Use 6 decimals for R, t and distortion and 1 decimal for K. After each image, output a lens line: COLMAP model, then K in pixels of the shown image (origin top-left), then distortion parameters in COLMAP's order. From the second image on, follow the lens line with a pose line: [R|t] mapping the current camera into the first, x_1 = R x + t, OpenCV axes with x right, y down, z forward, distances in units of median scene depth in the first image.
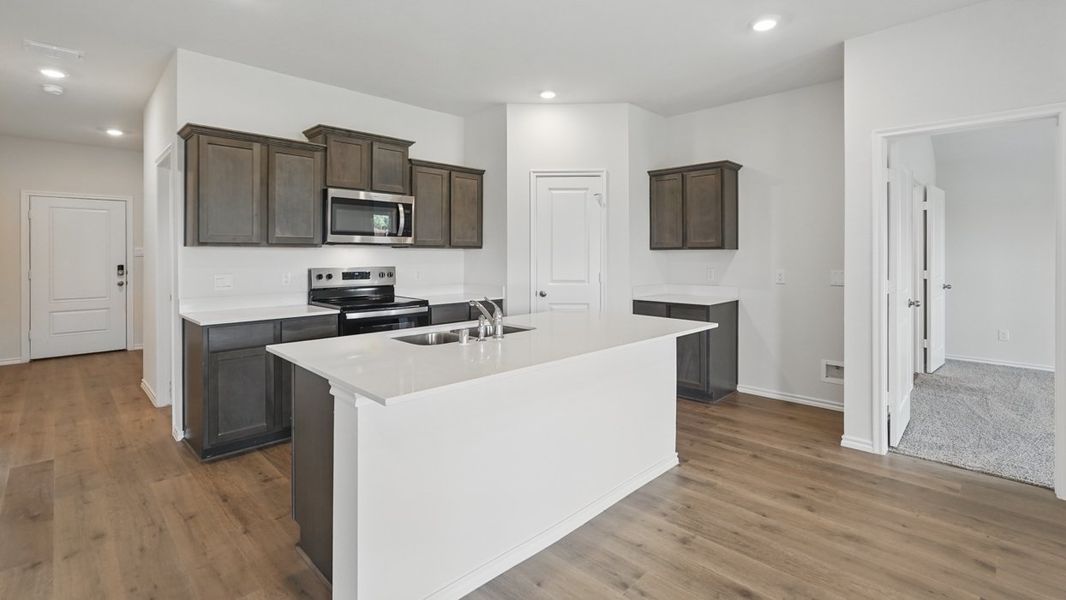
lens RADIAL K [[478.5, 0, 531.6], [0, 478.5, 256.1], [0, 0, 1]] dist [-0.001847, 0.000799]
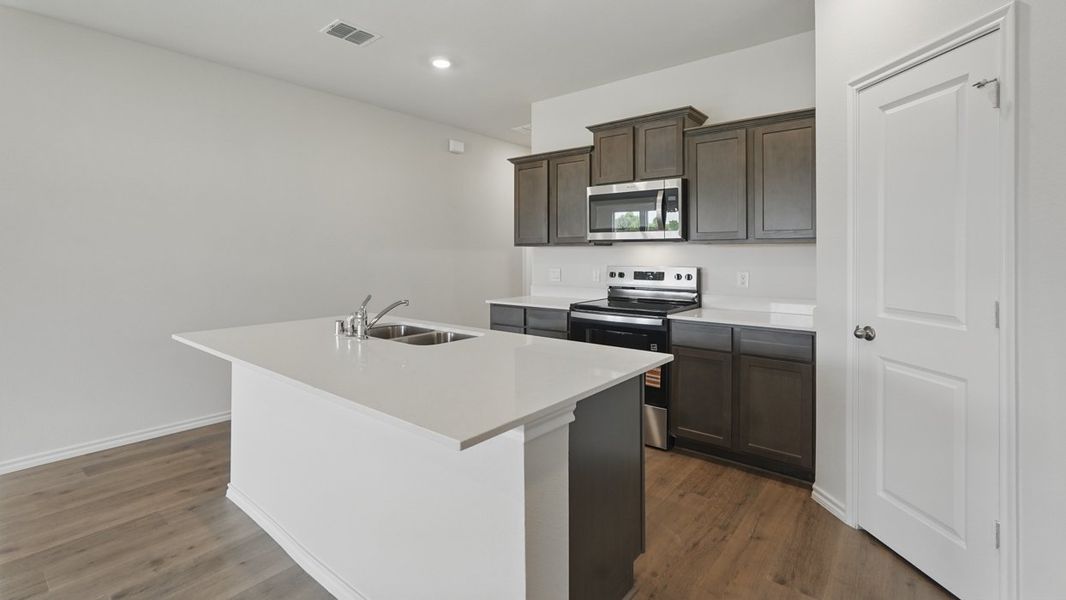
lens RADIAL K [[478.5, 0, 531.6], [0, 478.5, 256.1], [0, 0, 1]] dist [-0.001847, 0.000799]
pose [[0.097578, 0.003264, -0.995223, 0.485251], [-0.003953, 0.999988, 0.002893, 0.001715], [0.995220, 0.003652, 0.097589, 0.654247]]
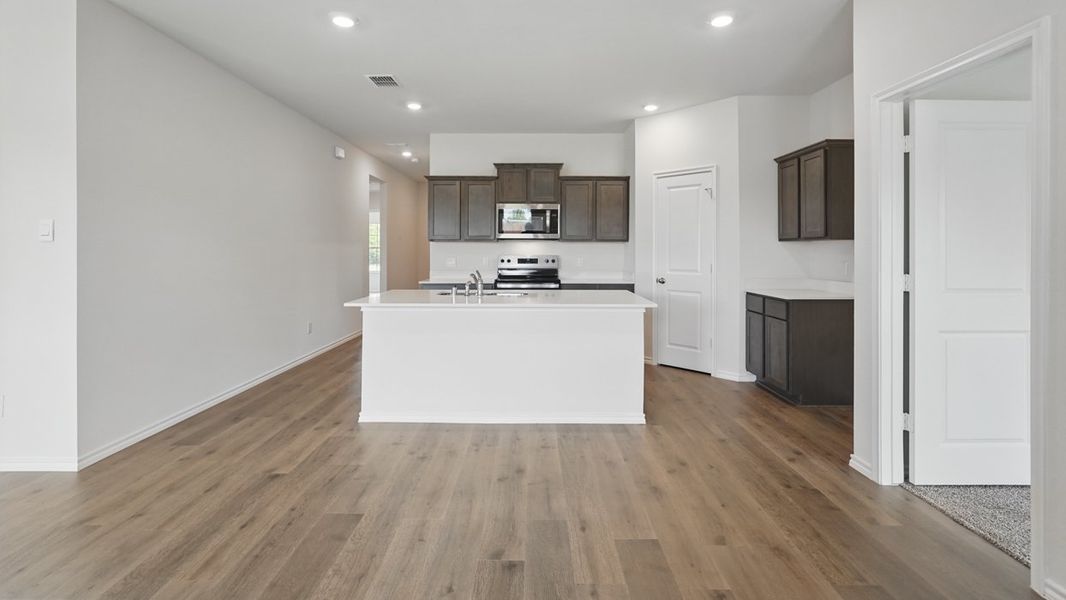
lens RADIAL K [[475.7, 0, 532.9], [0, 475.7, 248.9], [0, 0, 1]] dist [0.000728, 0.000463]
pose [[0.704080, 0.000938, -0.710120, 0.637833], [-0.005716, 0.999974, -0.004346, 0.009903], [0.710097, 0.007119, 0.704068, -0.008831]]
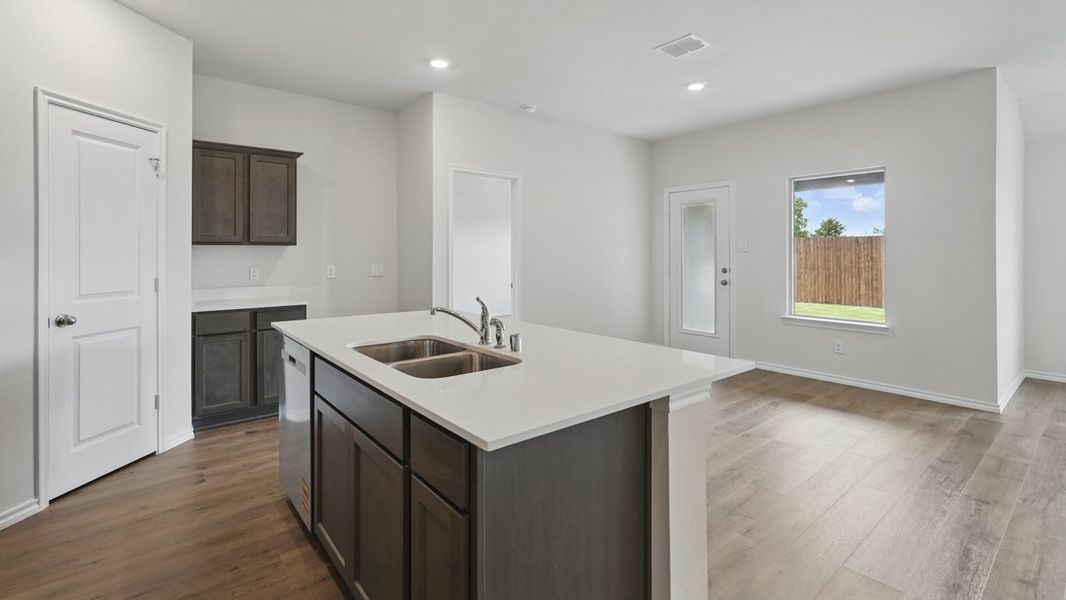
lens RADIAL K [[475.7, 0, 532.9], [0, 475.7, 248.9], [0, 0, 1]] dist [0.000728, 0.000463]
pose [[0.102883, 0.009846, 0.994645, -0.484648], [0.007926, 0.999911, -0.010718, 0.006771], [-0.994662, 0.008986, 0.102796, 0.433256]]
